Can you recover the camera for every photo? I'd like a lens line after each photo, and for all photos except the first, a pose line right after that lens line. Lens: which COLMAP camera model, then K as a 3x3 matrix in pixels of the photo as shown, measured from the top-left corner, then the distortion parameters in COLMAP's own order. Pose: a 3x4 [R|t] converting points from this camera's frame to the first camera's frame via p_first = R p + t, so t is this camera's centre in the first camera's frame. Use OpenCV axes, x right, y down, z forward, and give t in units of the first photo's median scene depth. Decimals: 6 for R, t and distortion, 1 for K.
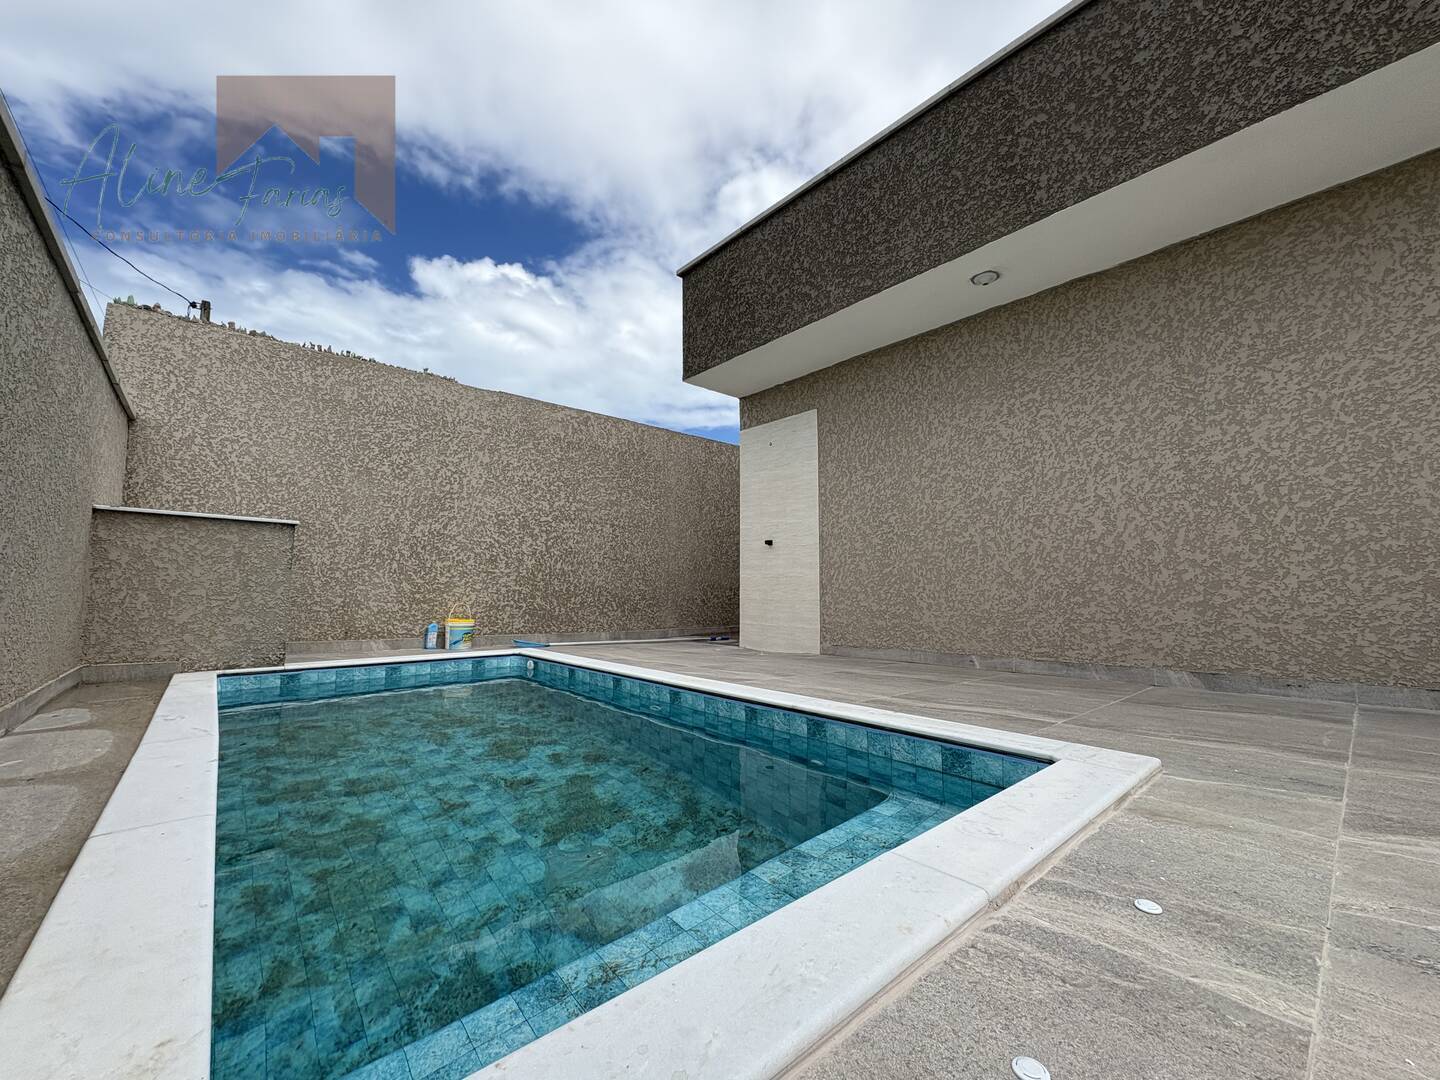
lens RADIAL K [[573.9, 0, 720.0], [0, 573.9, 540.0], [0, 0, 1]] dist [0.000291, 0.000011]
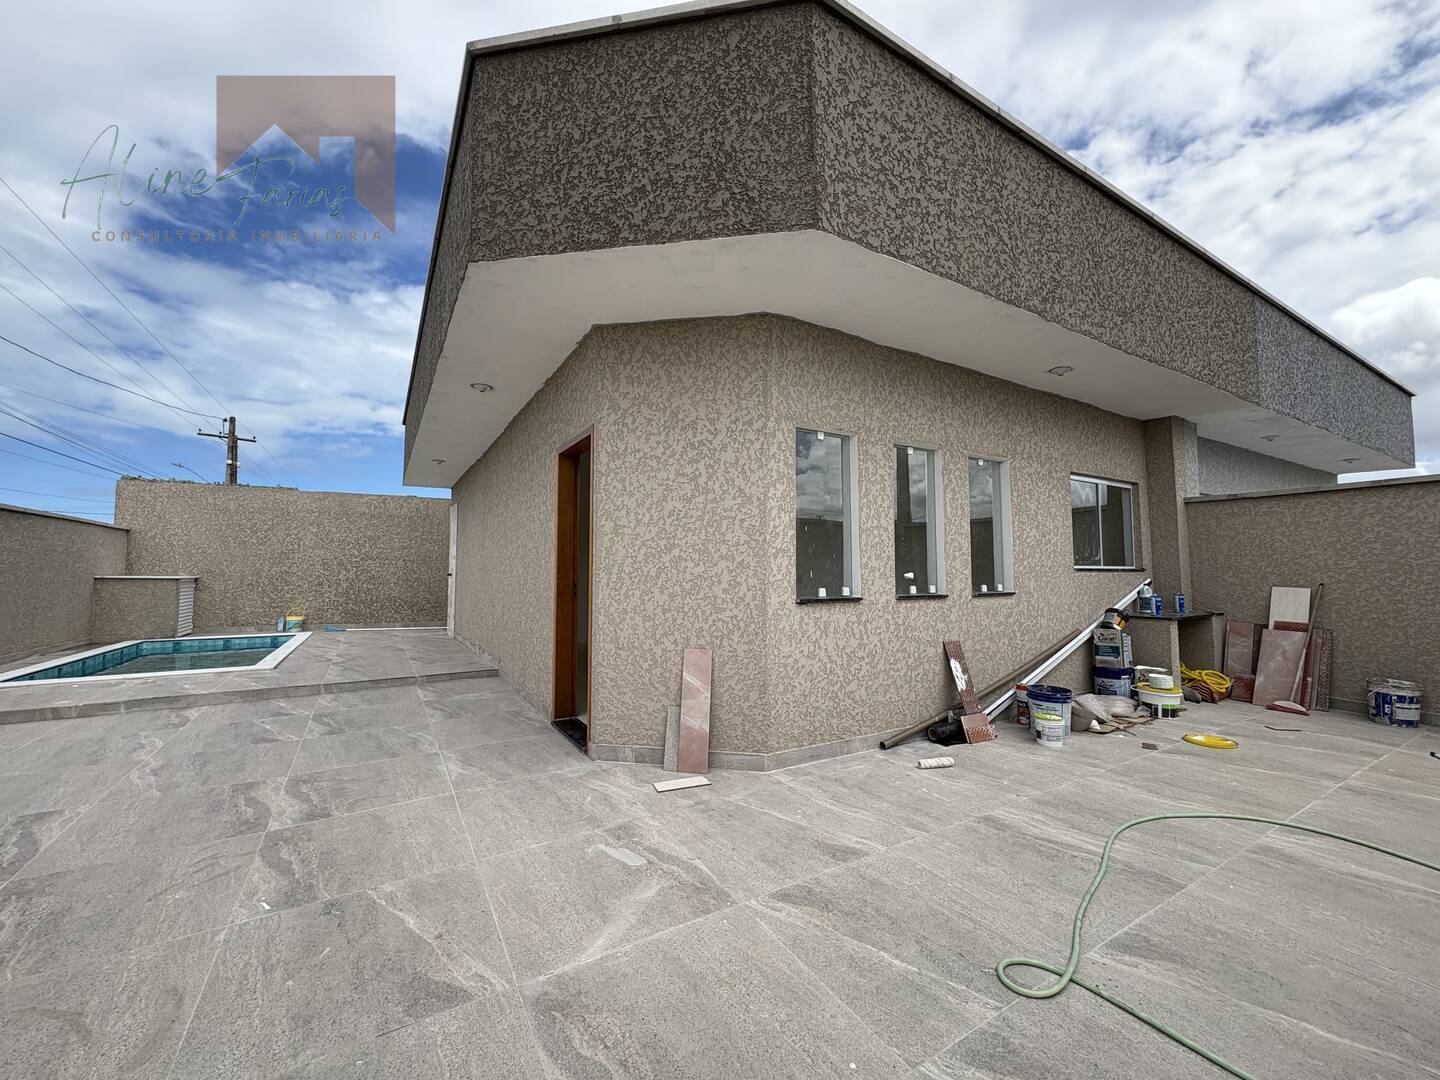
lens RADIAL K [[573.9, 0, 720.0], [0, 573.9, 540.0], [0, 0, 1]] dist [0.000291, 0.000011]
pose [[0.987178, -0.008756, -0.159382, 1.216638], [0.013992, 0.999397, 0.031763, -0.153385], [0.159008, -0.033586, 0.986706, -0.642672]]
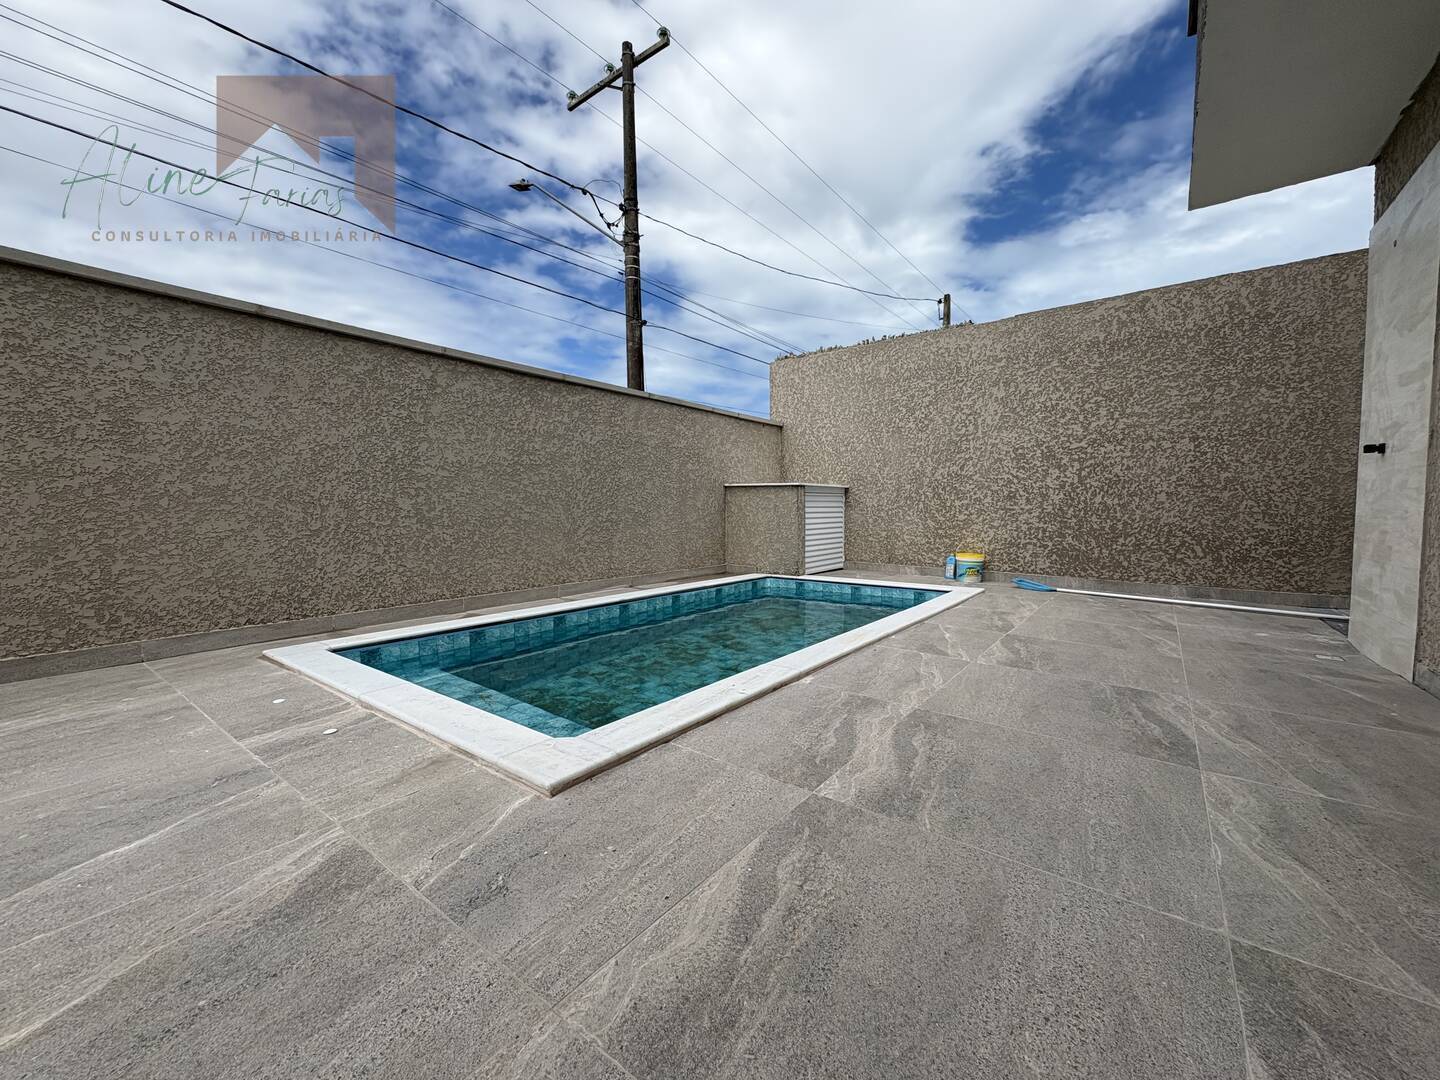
lens RADIAL K [[573.9, 0, 720.0], [0, 573.9, 540.0], [0, 0, 1]] dist [0.000291, 0.000011]
pose [[0.195398, 0.048672, -0.979516, 0.481295], [0.090824, 0.993578, 0.067488, -0.002610], [0.976509, -0.102150, 0.189723, 0.332394]]
